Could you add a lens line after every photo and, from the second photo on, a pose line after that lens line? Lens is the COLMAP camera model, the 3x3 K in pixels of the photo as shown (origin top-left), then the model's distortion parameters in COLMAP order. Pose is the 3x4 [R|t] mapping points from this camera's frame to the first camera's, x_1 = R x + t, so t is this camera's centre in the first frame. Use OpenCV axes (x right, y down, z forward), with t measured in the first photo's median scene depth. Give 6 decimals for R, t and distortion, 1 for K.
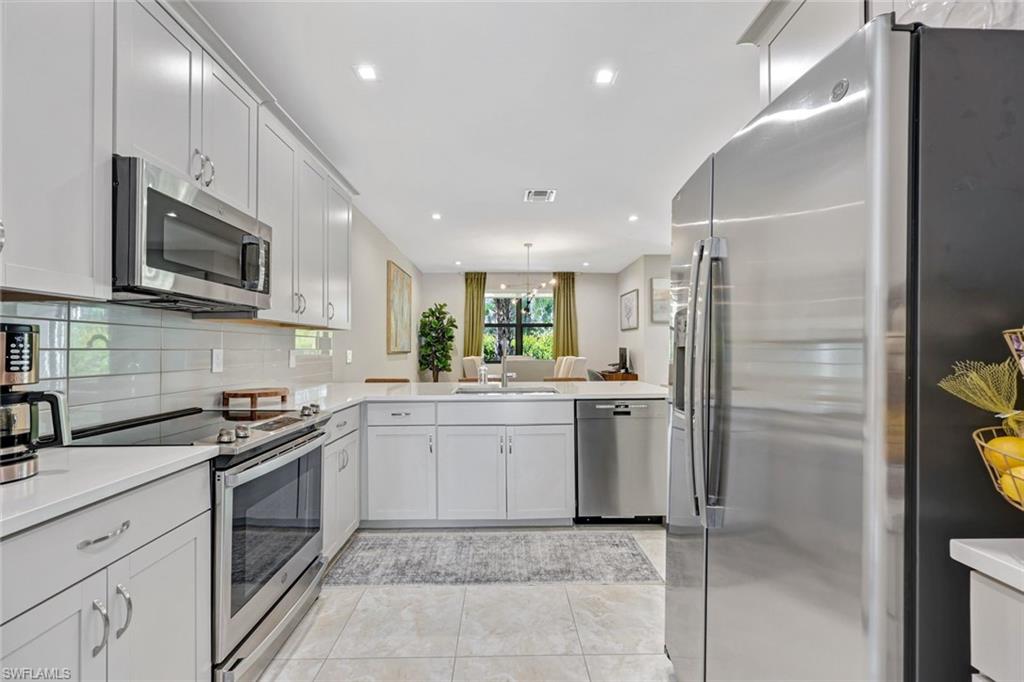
lens RADIAL K [[417.4, 0, 513.4], [0, 417.4, 349.6], [0, 0, 1]] dist [0.002246, -0.000100]
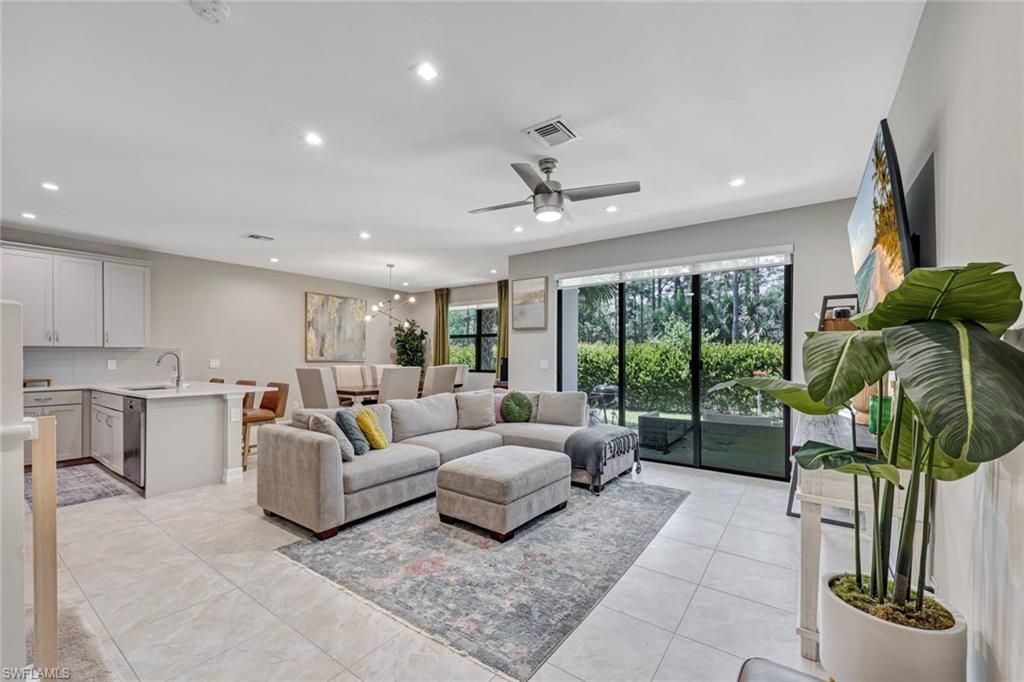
lens RADIAL K [[417.4, 0, 508.9], [0, 417.4, 358.5], [0, 0, 1]] dist [0.002246, -0.000100]
pose [[0.795575, 0.005861, -0.605827, 0.808764], [-0.003255, 0.999980, 0.005399, -0.007598], [0.605846, -0.002323, 0.795578, 0.252784]]
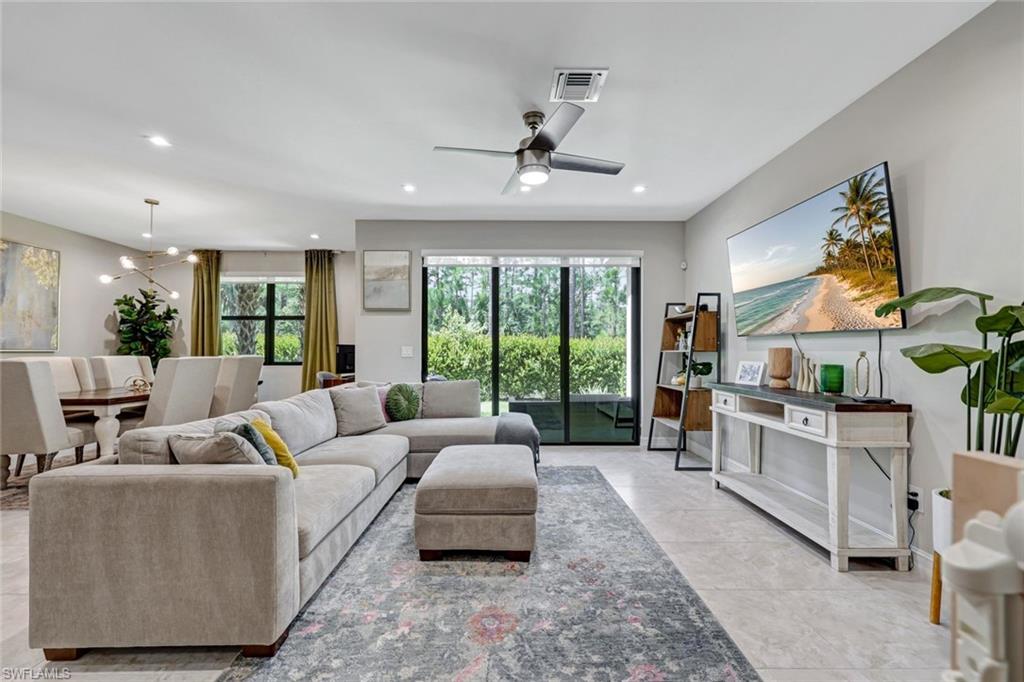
lens RADIAL K [[417.4, 0, 510.6], [0, 417.4, 346.2], [0, 0, 1]] dist [0.002246, -0.000100]
pose [[0.999868, -0.000734, -0.016201, 0.560404], [0.000569, 0.999948, -0.010194, 0.006038], [0.016208, 0.010183, 0.999817, 0.239945]]
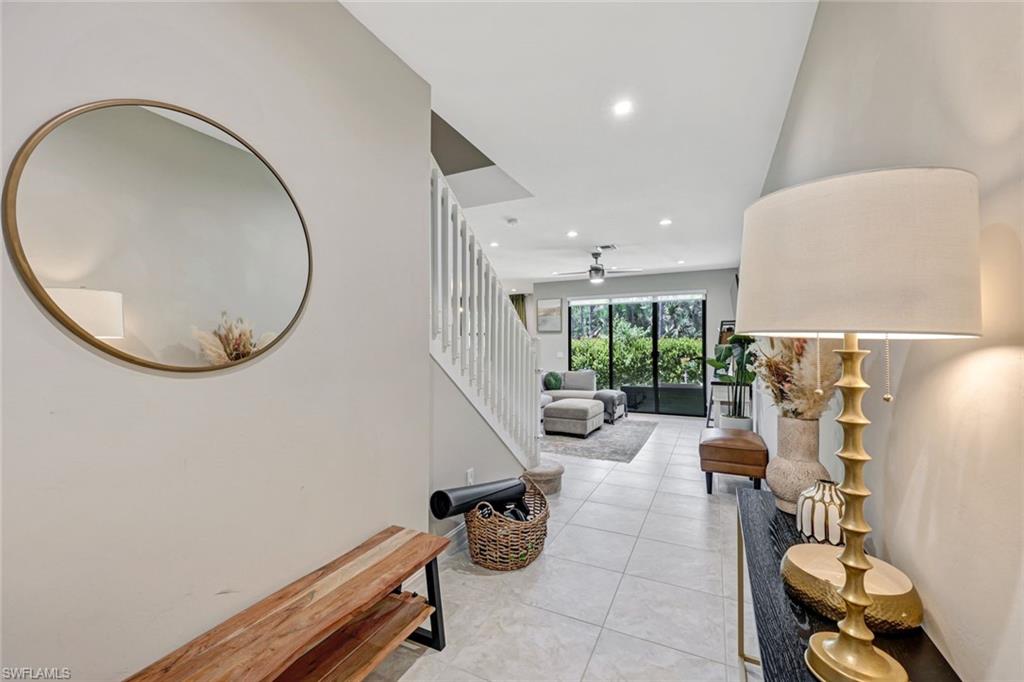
lens RADIAL K [[417.4, 0, 506.7], [0, 417.4, 343.2], [0, 0, 1]] dist [0.002246, -0.000100]
pose [[0.883238, -0.005421, -0.468893, 0.819247], [0.000166, 0.999937, -0.011249, -0.012430], [0.468924, 0.009858, 0.883183, -0.239236]]
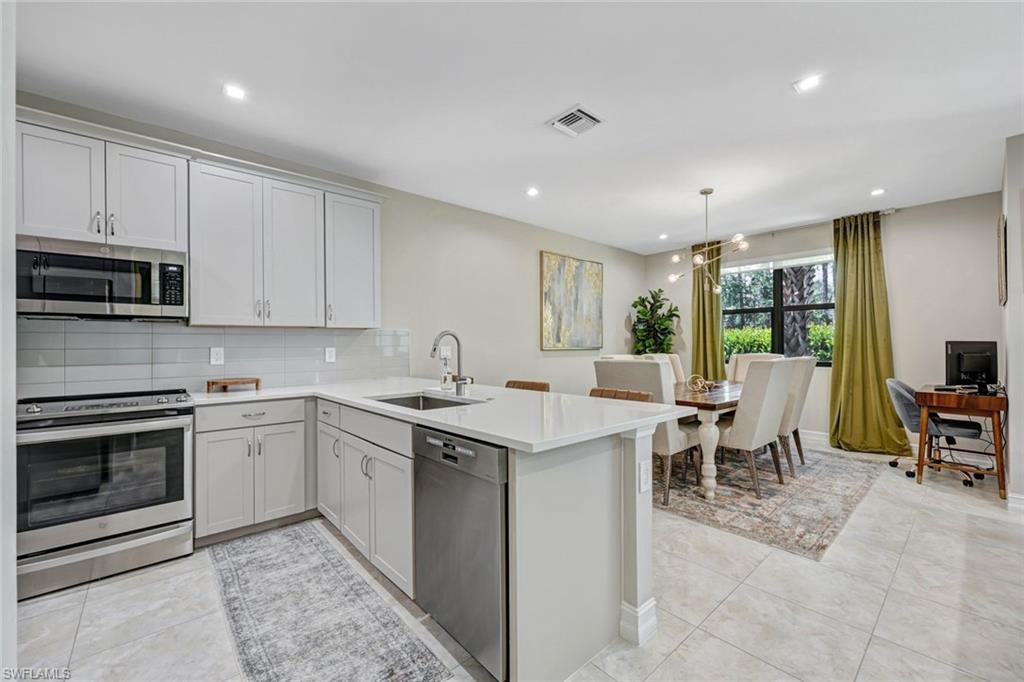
lens RADIAL K [[417.4, 0, 509.0], [0, 417.4, 342.4], [0, 0, 1]] dist [0.002246, -0.000100]
pose [[0.640601, -0.005497, -0.767854, 0.292906], [0.002558, 0.999984, -0.005024, -0.002230], [0.767870, 0.001254, 0.640605, 0.265497]]
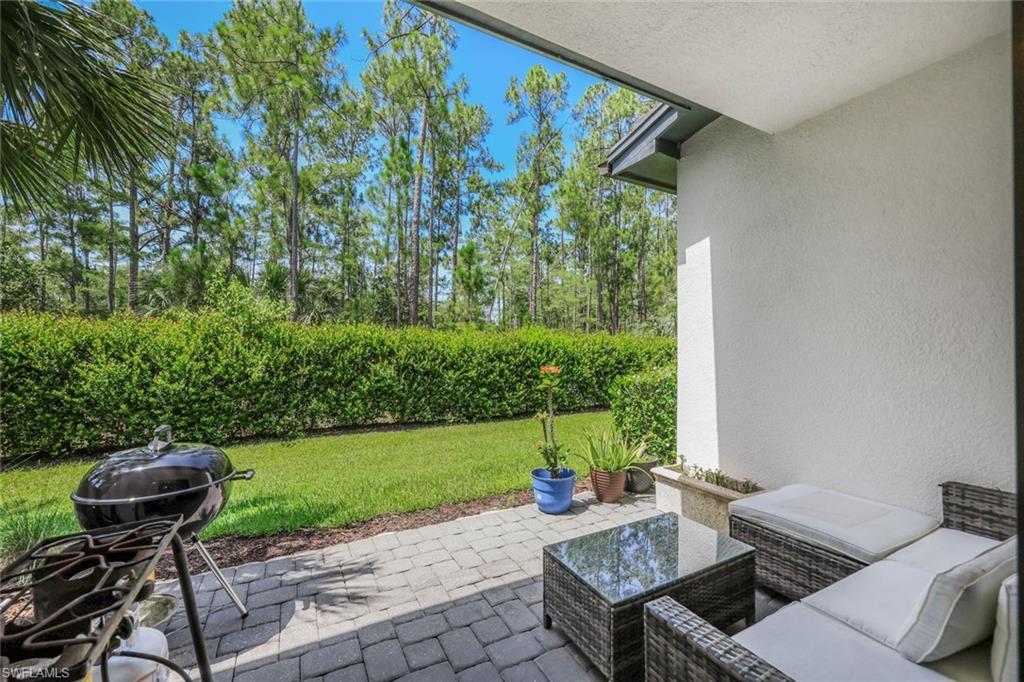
lens RADIAL K [[417.4, 0, 512.4], [0, 417.4, 340.1], [0, 0, 1]] dist [0.002246, -0.000100]
pose [[0.887973, 0.009712, 0.459793, 0.409686], [0.002063, 0.999683, -0.025099, 0.011612], [-0.459891, 0.023235, 0.887672, 0.929938]]
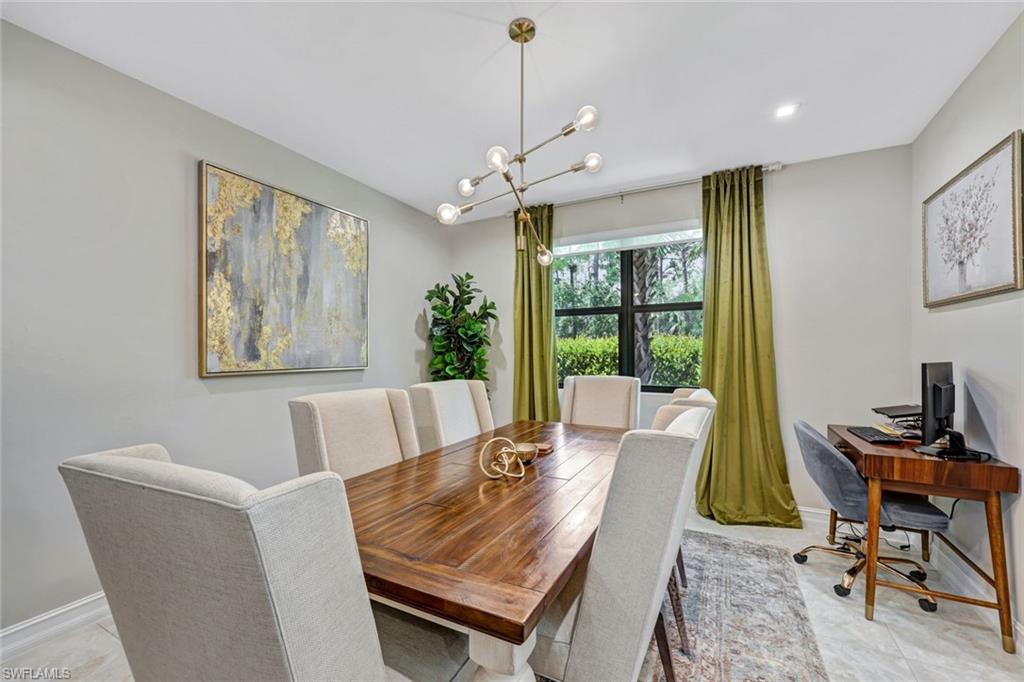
lens RADIAL K [[417.4, 0, 509.5], [0, 417.4, 353.7], [0, 0, 1]] dist [0.002246, -0.000100]
pose [[0.870273, 0.001016, -0.492569, 0.149140], [0.001633, 0.999986, 0.004949, -0.012700], [0.492567, -0.005111, 0.870259, 0.608703]]
